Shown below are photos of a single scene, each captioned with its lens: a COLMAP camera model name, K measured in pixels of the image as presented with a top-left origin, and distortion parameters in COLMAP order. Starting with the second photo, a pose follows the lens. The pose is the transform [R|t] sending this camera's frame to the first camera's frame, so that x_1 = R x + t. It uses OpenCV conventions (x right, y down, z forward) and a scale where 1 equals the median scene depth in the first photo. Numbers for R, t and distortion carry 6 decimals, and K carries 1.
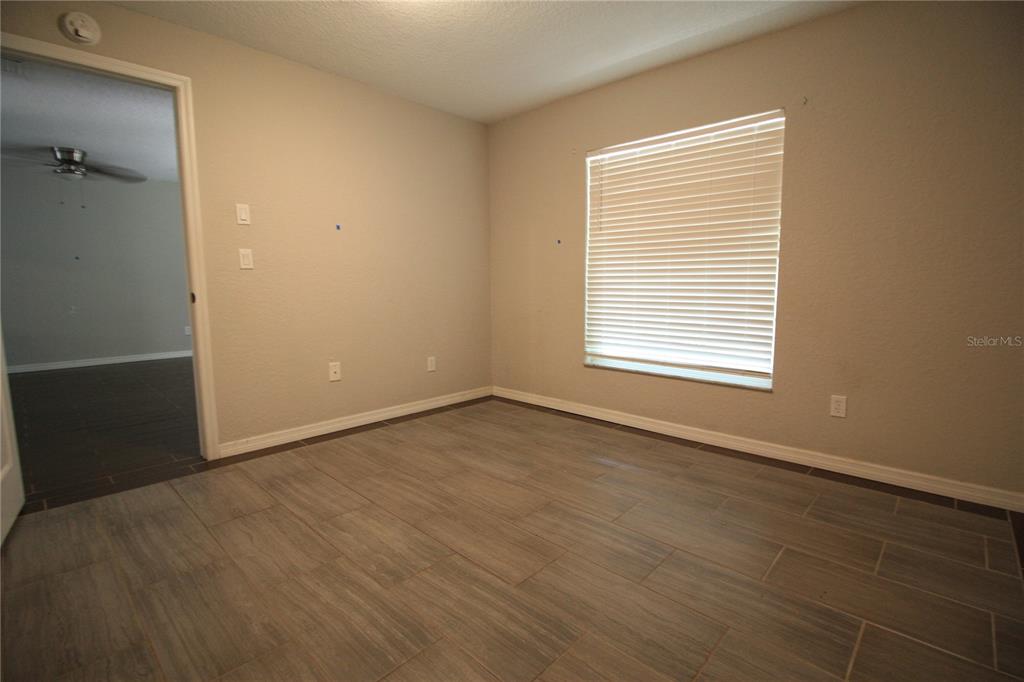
lens RADIAL K [[486.5, 0, 515.2], [0, 486.5, 338.1], [0, 0, 1]] dist [-0.001103, -0.015055]
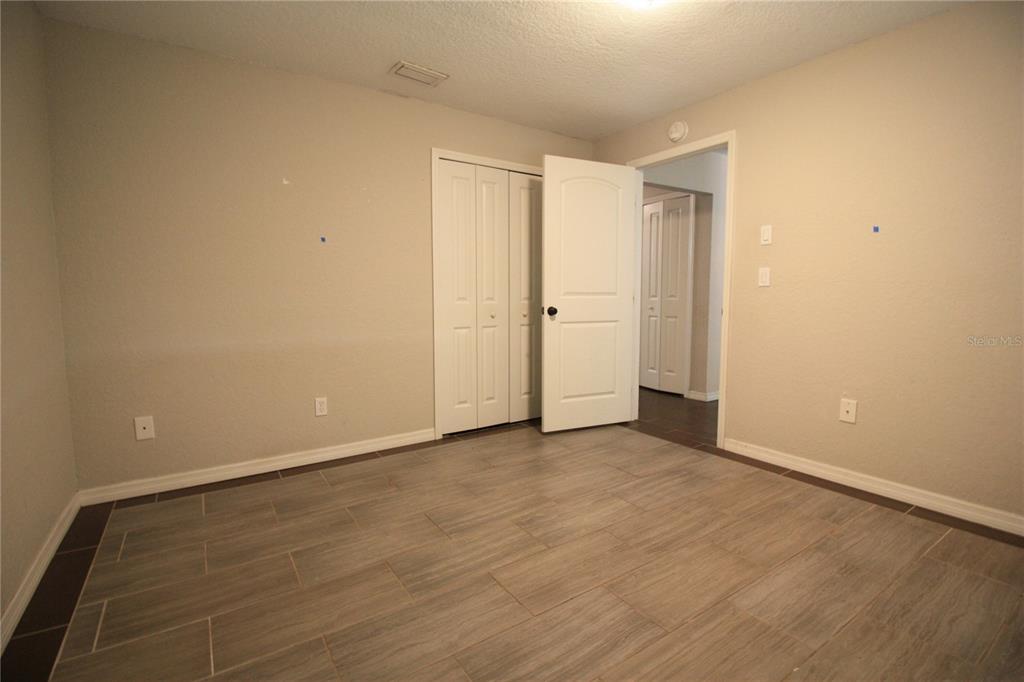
lens RADIAL K [[486.5, 0, 515.2], [0, 486.5, 338.1], [0, 0, 1]] dist [-0.001103, -0.015055]
pose [[-0.252346, 0.086561, -0.963758, 0.712127], [-0.105471, 0.987596, 0.116318, -0.114182], [0.961872, 0.131001, -0.240087, 0.875683]]
